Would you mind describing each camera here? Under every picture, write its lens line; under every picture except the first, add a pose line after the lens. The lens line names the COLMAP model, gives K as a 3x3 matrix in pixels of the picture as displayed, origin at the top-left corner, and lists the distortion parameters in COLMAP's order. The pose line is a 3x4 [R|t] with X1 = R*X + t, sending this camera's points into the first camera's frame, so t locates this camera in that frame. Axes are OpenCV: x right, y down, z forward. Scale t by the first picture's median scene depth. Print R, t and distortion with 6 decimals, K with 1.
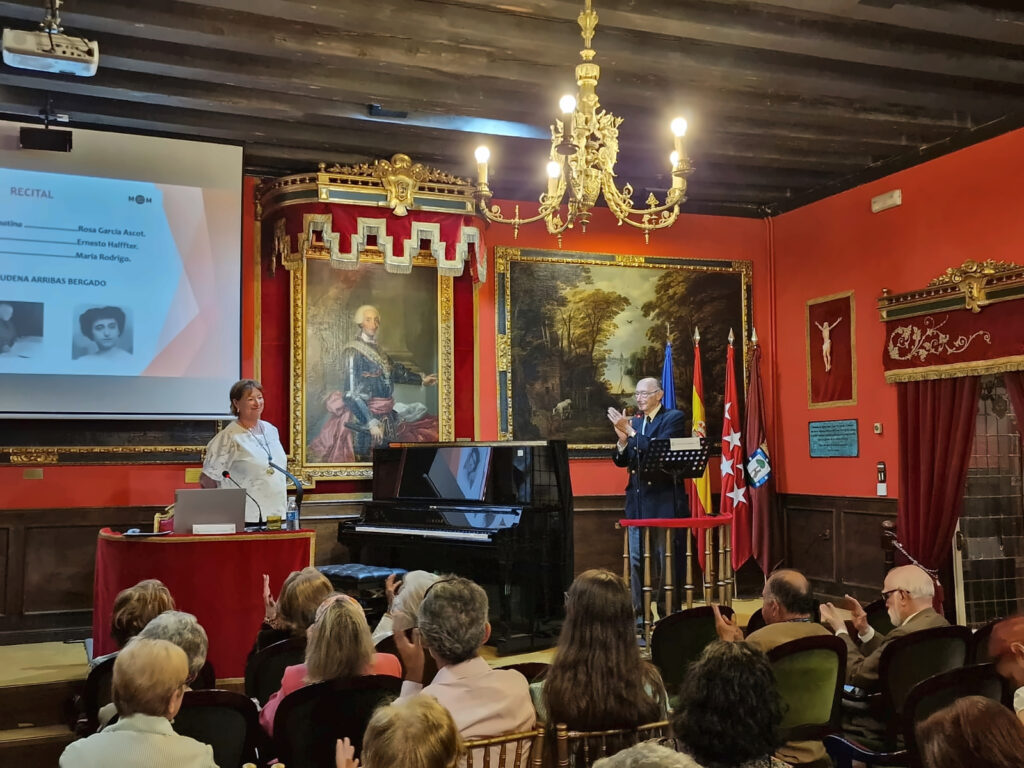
lens RADIAL K [[1044.5, 0, 479.0], [0, 1044.5, 381.2], [0, 0, 1]] dist [0.198038, -0.412876]
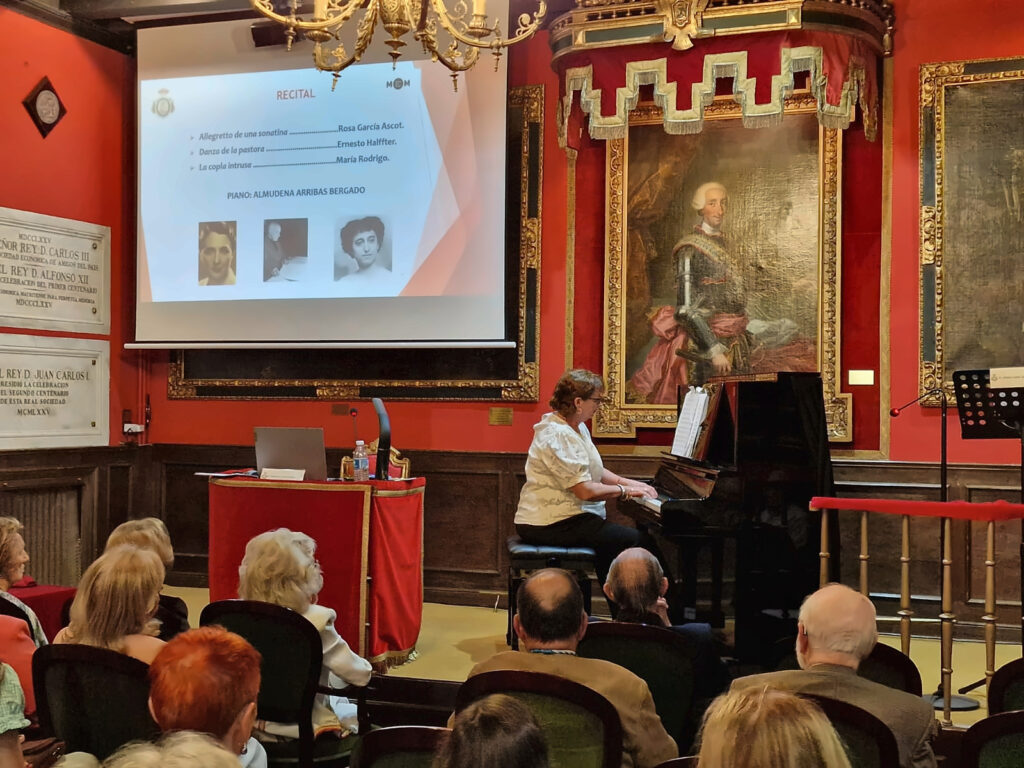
lens RADIAL K [[1433.8, 0, 523.9], [0, 1433.8, 386.7], [0, 0, 1]] dist [0.232722, -0.633294]
pose [[0.732025, 0.004558, -0.681263, 0.466356], [0.036600, 0.998270, 0.046006, 0.015506], [0.680294, -0.058611, 0.730592, 0.198515]]
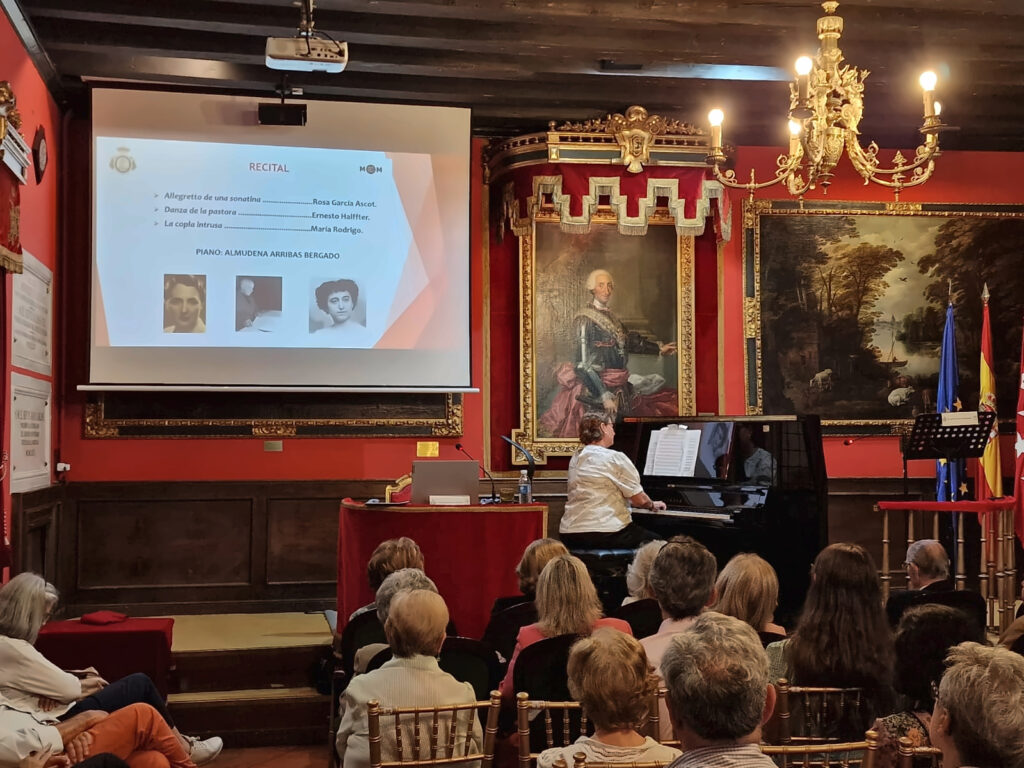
lens RADIAL K [[1234.8, 0, 492.0], [0, 1234.8, 382.2], [0, 0, 1]] dist [0.212433, -0.452303]
pose [[0.980533, -0.004162, -0.196309, 0.015142], [0.009694, 0.999582, 0.027227, -0.003418], [0.196113, -0.028601, 0.980164, -0.100955]]
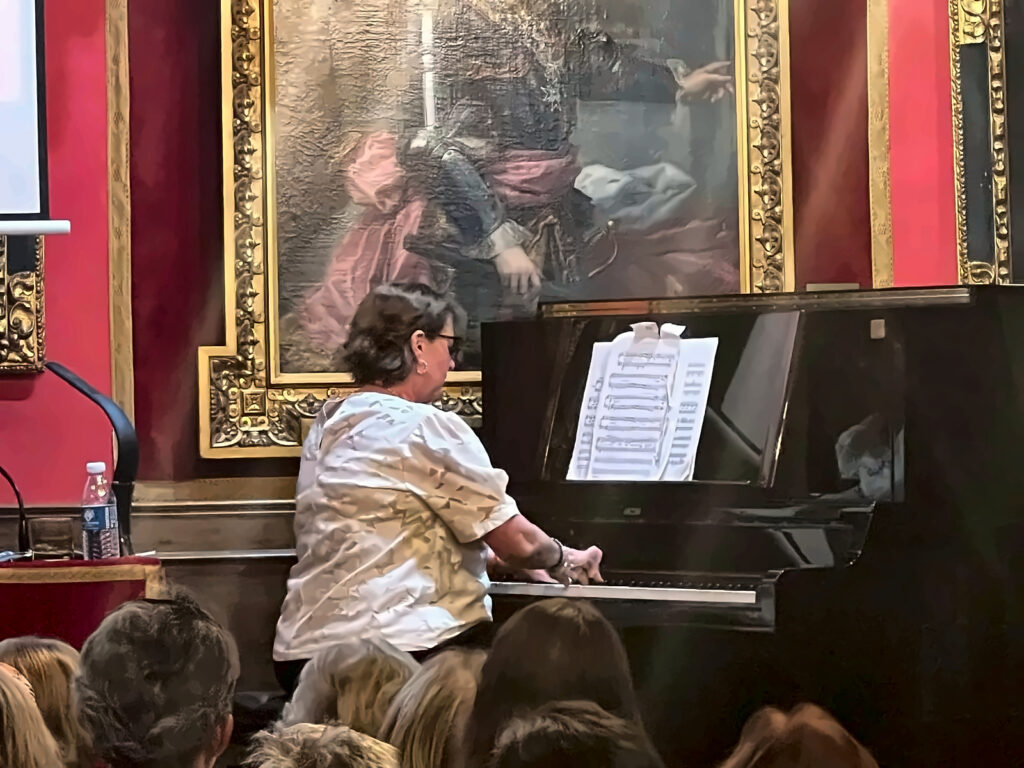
lens RADIAL K [[5176.4, 0, 512.2], [0, 5176.4, 384.3], [0, 0, 1]] dist [-0.324221, -1.410150]
pose [[0.972162, -0.009665, -0.234111, 0.239098], [0.026581, 0.997248, 0.069209, -0.018903], [0.232798, -0.073505, 0.969743, -0.406565]]
